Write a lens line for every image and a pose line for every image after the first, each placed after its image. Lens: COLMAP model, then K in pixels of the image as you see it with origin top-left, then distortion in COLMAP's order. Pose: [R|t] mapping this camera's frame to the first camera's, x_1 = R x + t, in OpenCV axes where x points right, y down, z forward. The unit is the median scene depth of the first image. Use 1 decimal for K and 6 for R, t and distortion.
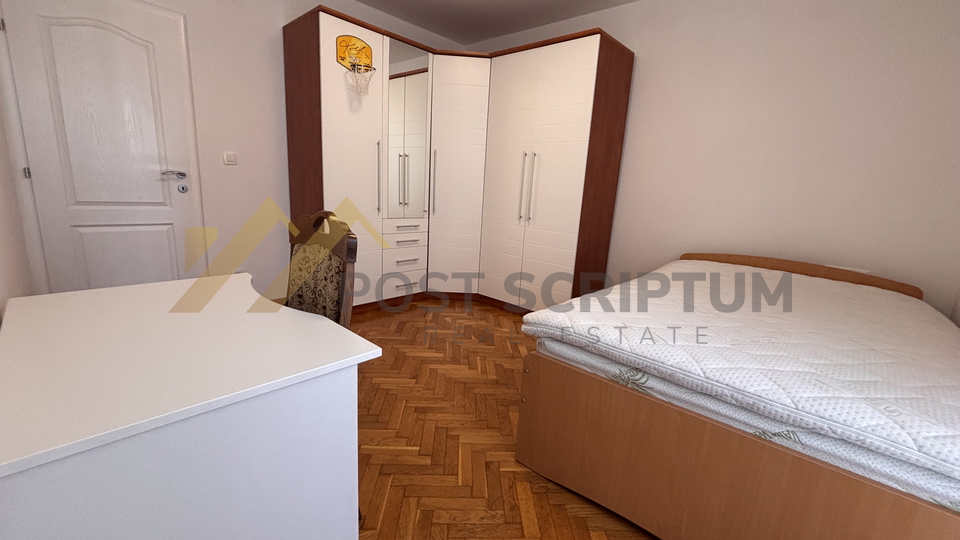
lens RADIAL K [[385.3, 0, 480.0], [0, 385.3, 270.0], [0, 0, 1]] dist [0.000872, 0.000228]
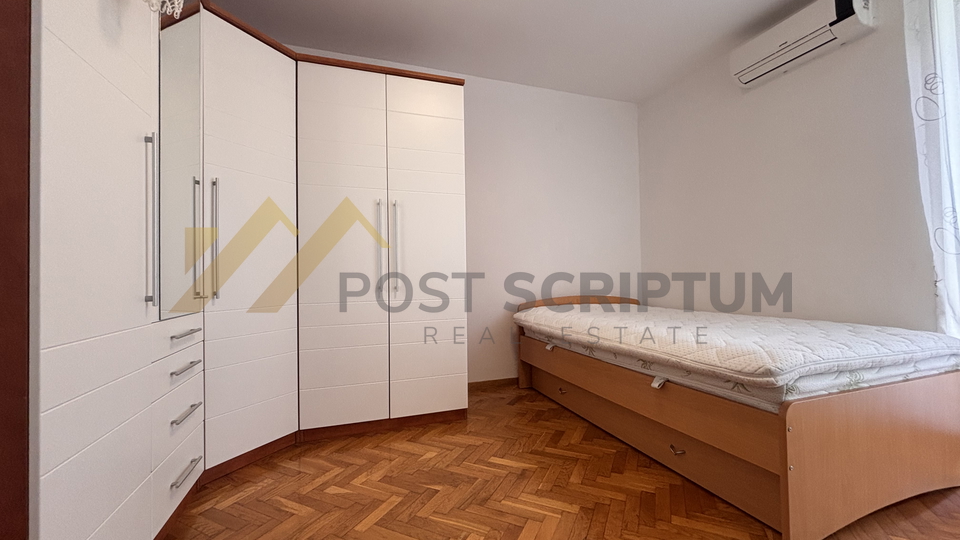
lens RADIAL K [[385.3, 0, 480.0], [0, 385.3, 270.0], [0, 0, 1]] dist [0.000872, 0.000228]
pose [[0.471747, -0.051870, 0.880207, -0.478581], [0.230877, 0.970705, -0.066536, -0.092383], [-0.850970, 0.234608, 0.469903, 0.565649]]
